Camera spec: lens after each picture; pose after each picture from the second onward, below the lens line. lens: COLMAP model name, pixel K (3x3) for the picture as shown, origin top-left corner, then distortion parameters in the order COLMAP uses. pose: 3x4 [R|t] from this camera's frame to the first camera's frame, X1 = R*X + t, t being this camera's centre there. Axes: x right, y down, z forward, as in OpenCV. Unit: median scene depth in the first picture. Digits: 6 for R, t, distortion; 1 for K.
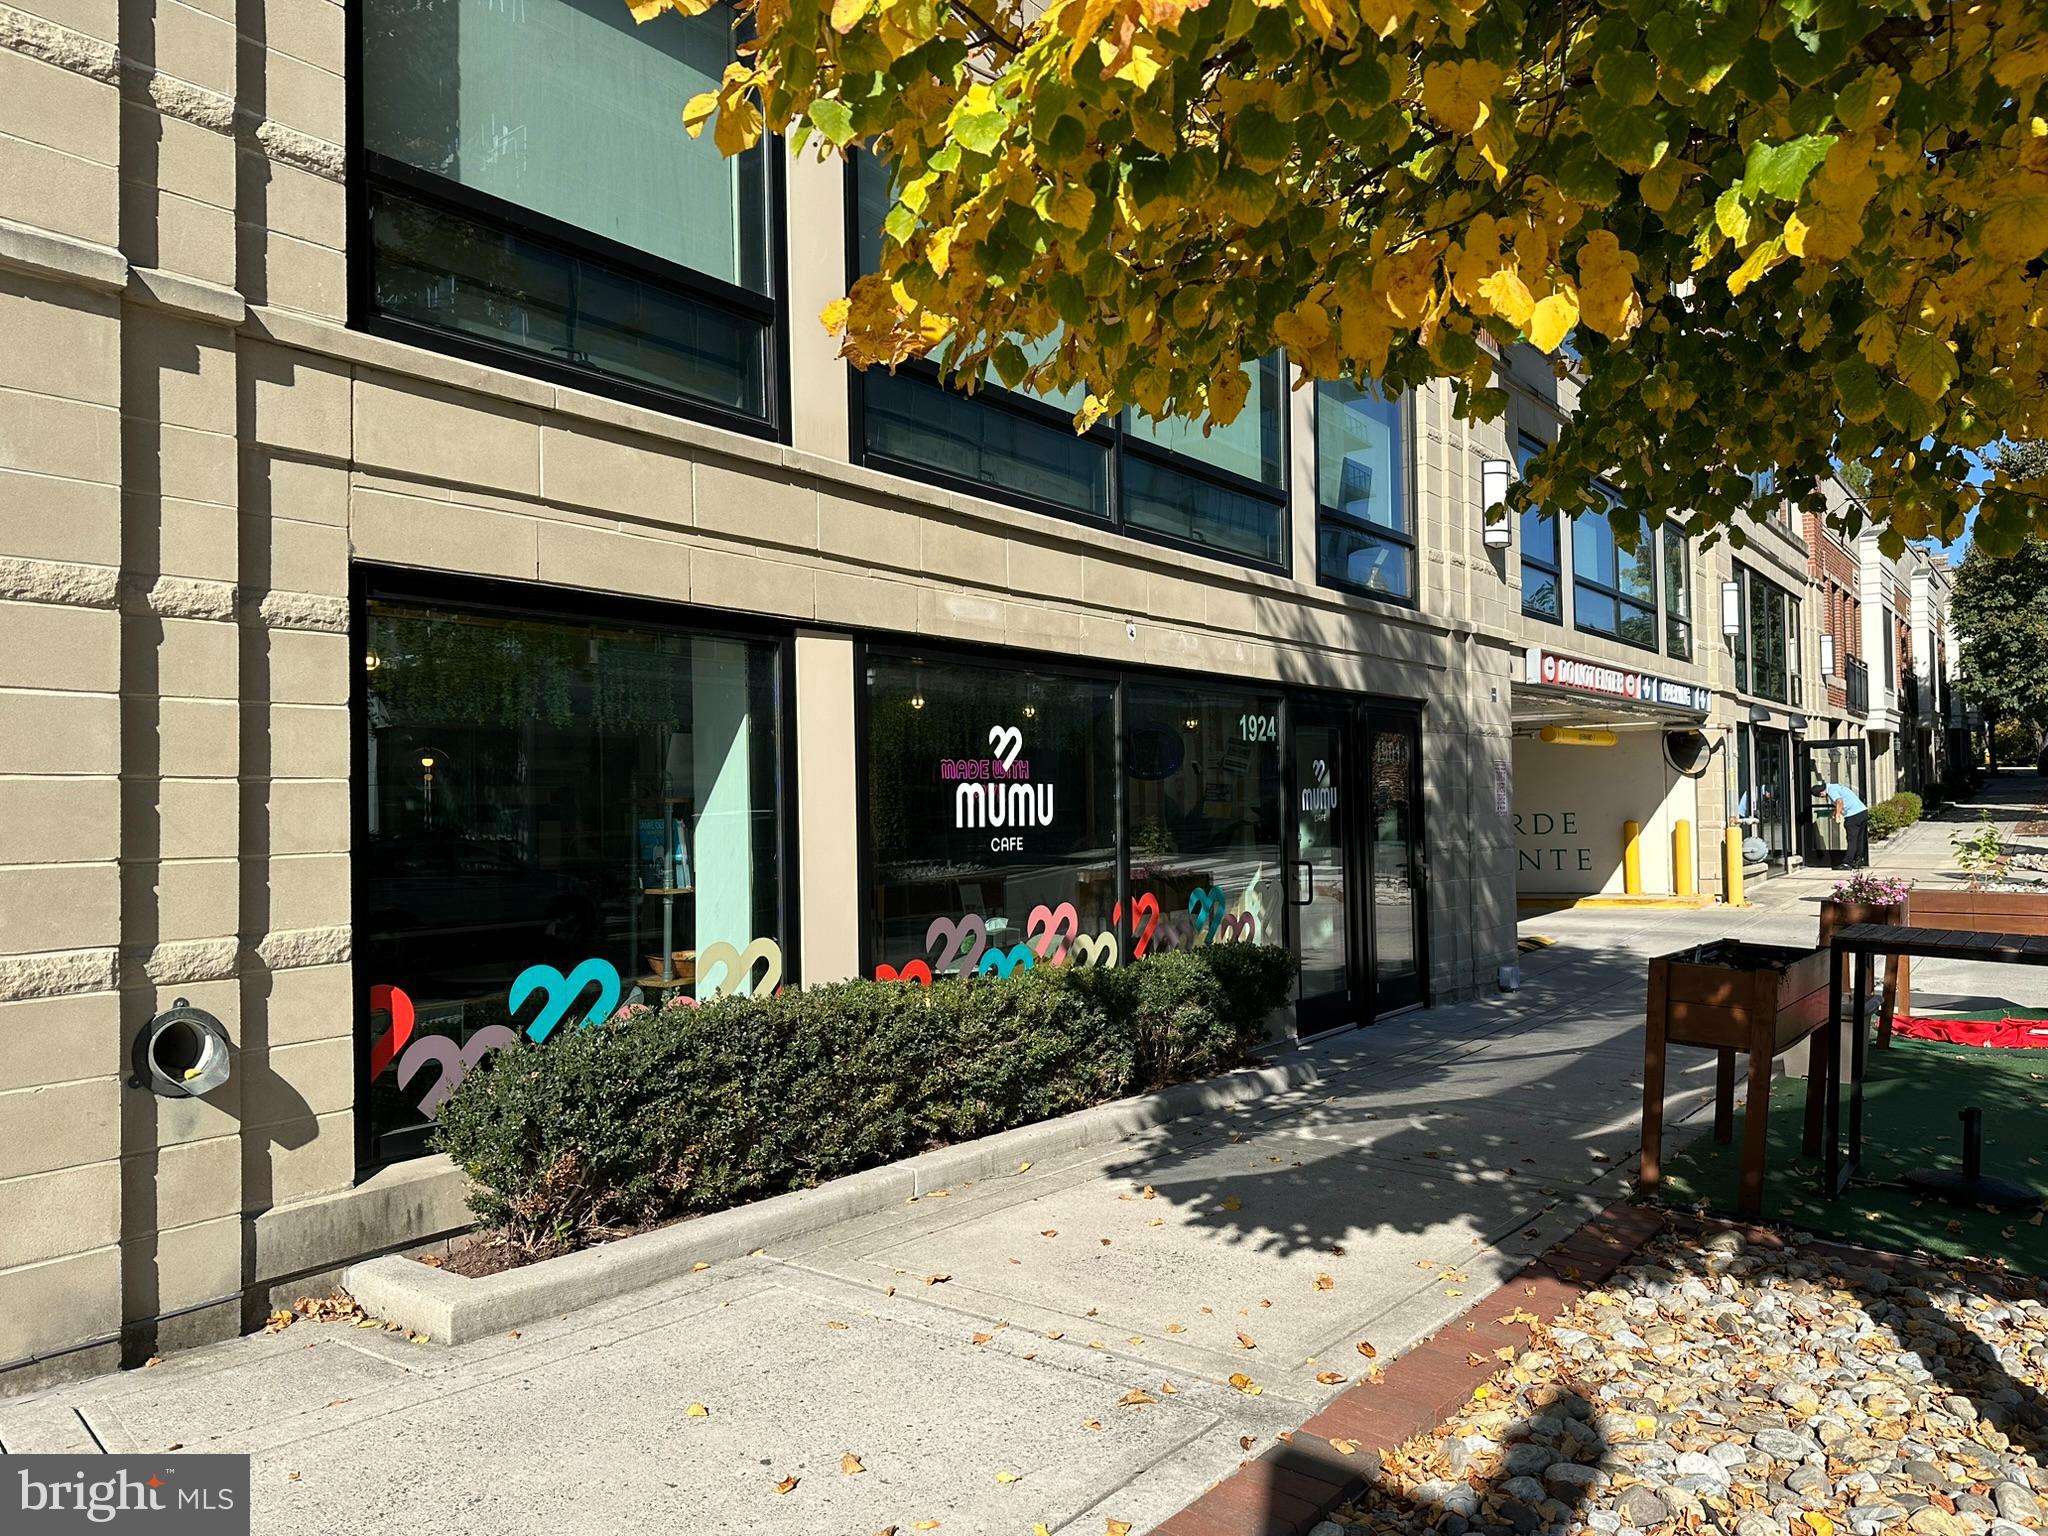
lens RADIAL K [[1448.0, 0, 1039.3], [0, 1448.0, 759.6], [0, 0, 1]] dist [0.112450, -0.177281]
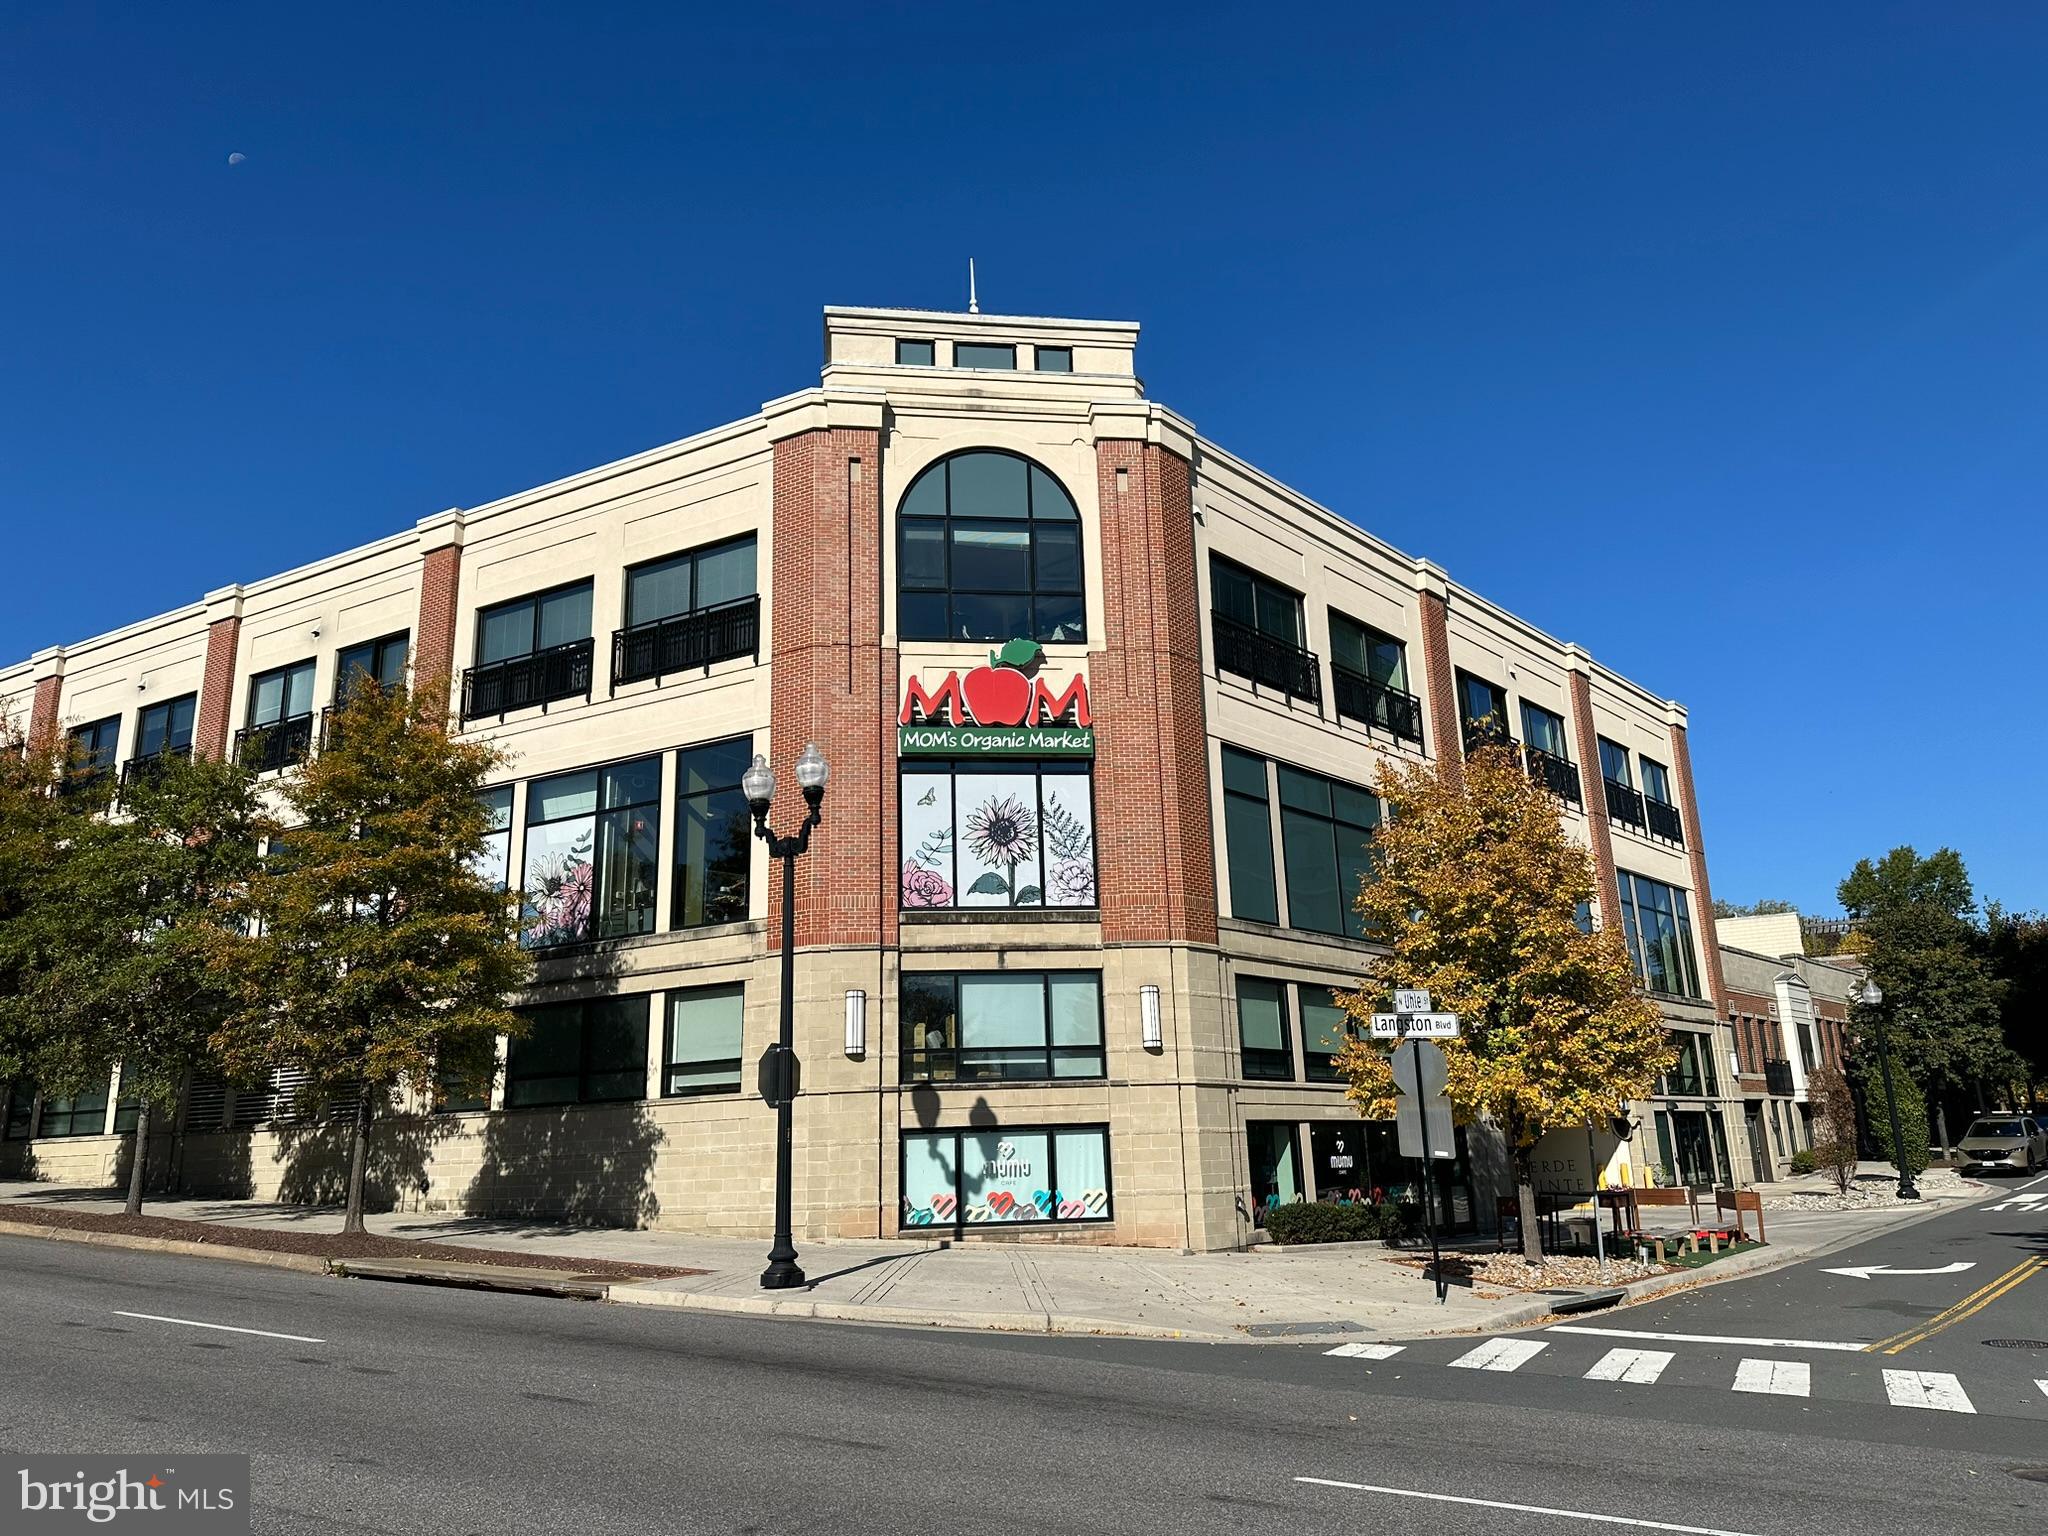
lens RADIAL K [[1448.0, 0, 1039.3], [0, 1448.0, 759.6], [0, 0, 1]] dist [0.112450, -0.177281]
pose [[0.995263, -0.040530, -0.088365, -0.439800], [0.019150, 0.972877, -0.230530, -0.129018], [0.095311, 0.227746, 0.969045, -3.141240]]
